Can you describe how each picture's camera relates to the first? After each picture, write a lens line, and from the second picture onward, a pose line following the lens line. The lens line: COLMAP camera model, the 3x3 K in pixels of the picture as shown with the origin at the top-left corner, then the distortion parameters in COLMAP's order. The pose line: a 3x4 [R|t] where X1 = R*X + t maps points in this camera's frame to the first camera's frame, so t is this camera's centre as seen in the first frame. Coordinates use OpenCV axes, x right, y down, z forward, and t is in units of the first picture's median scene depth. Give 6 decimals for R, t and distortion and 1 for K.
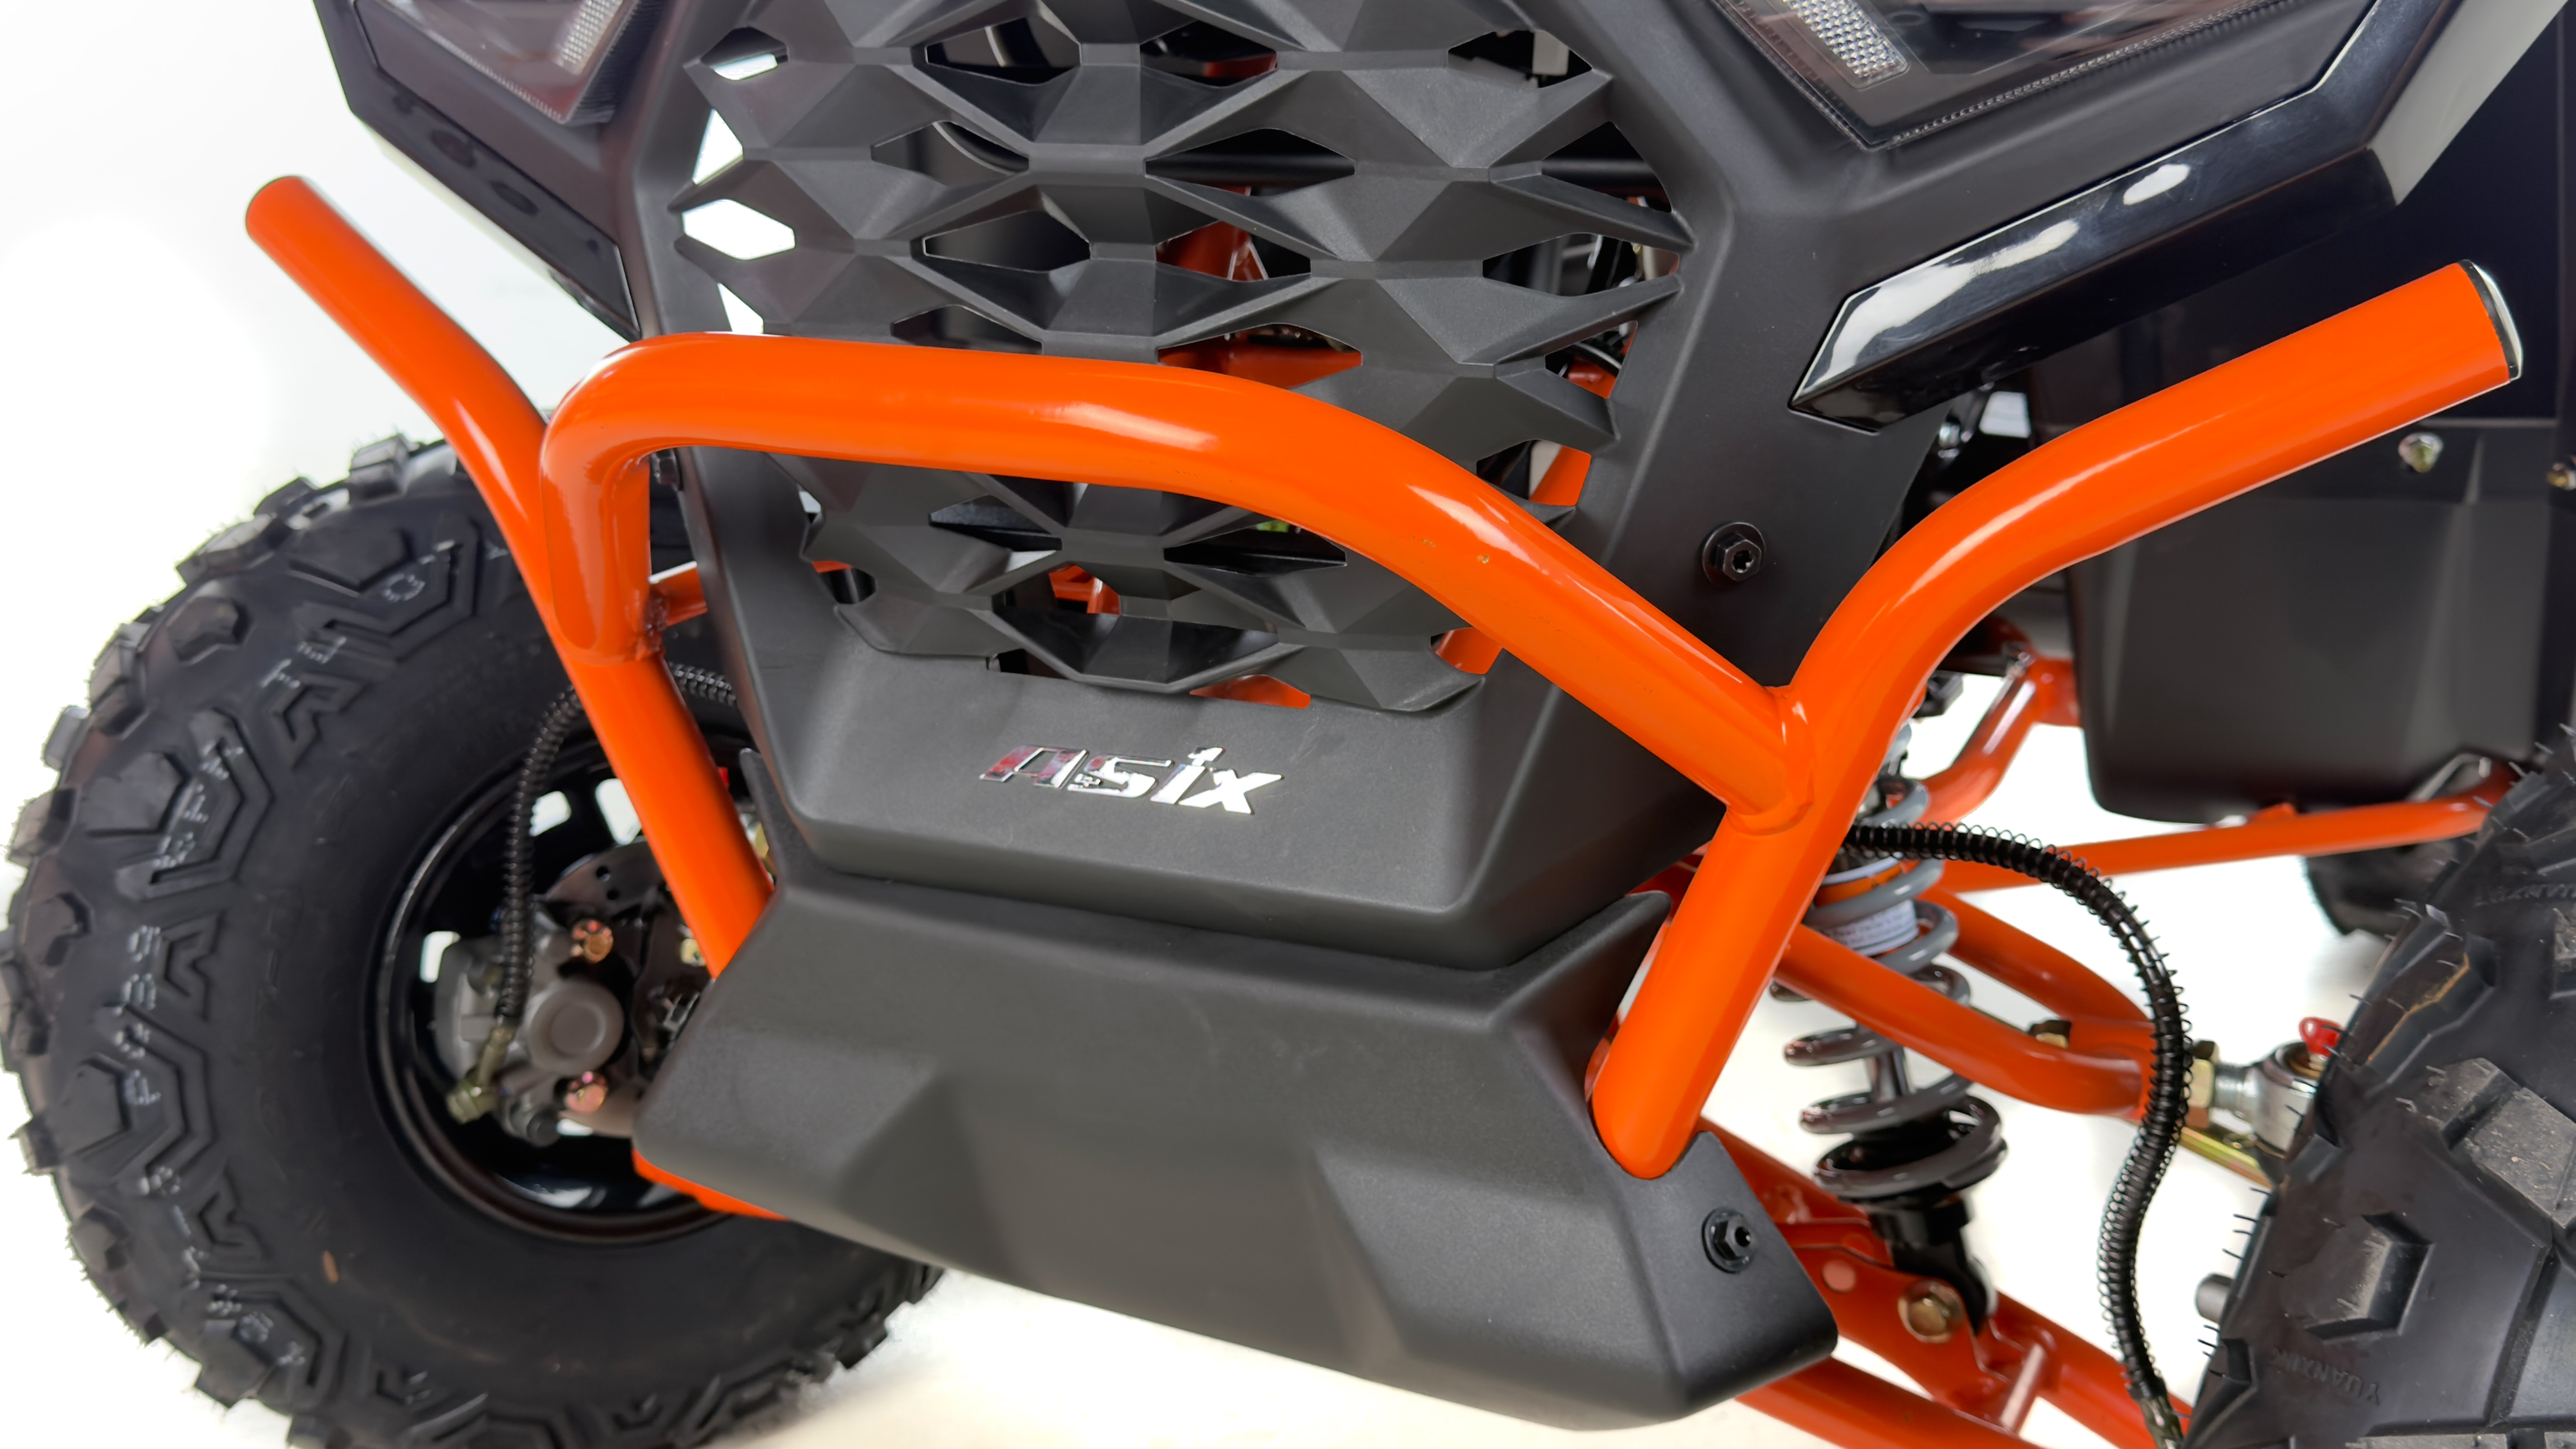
lens RADIAL K [[2564.6, 0, 1288.0], [0, 2564.6, 724.5], [0, 0, 1]] dist [0.189176, -0.455874]
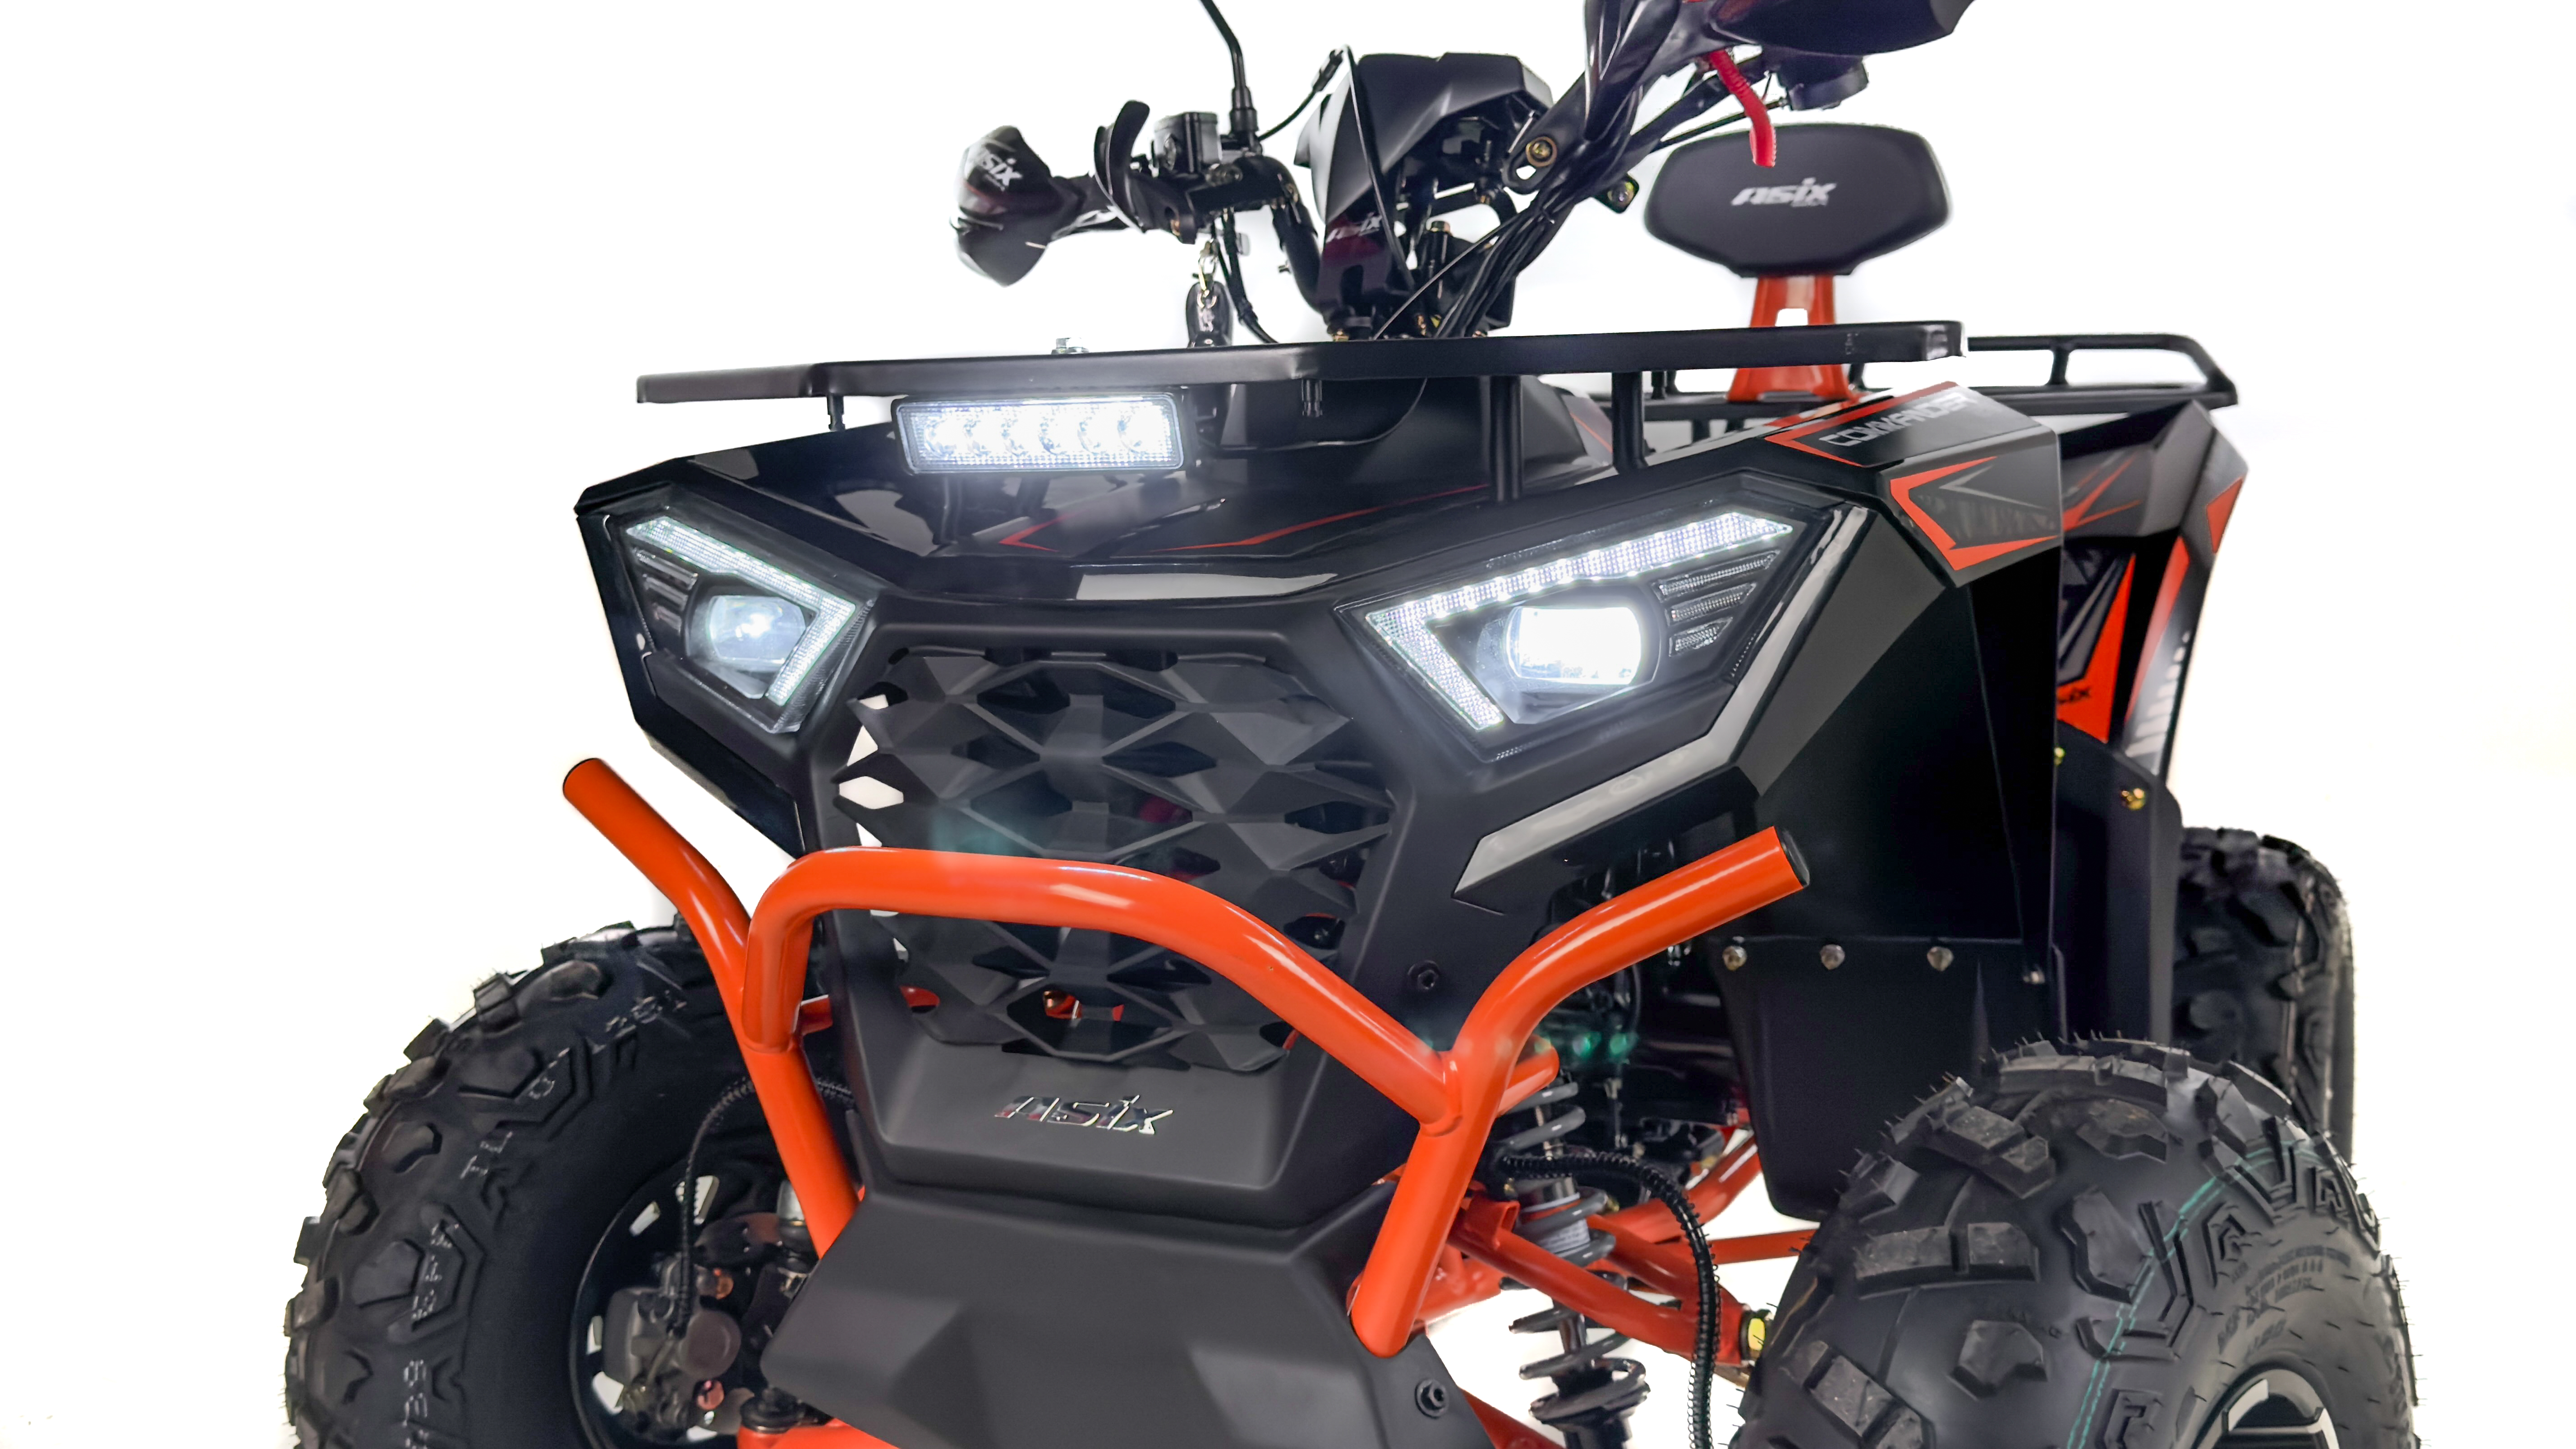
lens RADIAL K [[2564.6, 0, 1288.0], [0, 2564.6, 724.5], [0, 0, 1]] dist [0.189176, -0.455874]
pose [[0.999610, 0.015509, -0.023205, 0.105126], [-0.020180, 0.975960, -0.217013, 0.133391], [0.019281, 0.217397, 0.975893, -0.685427]]
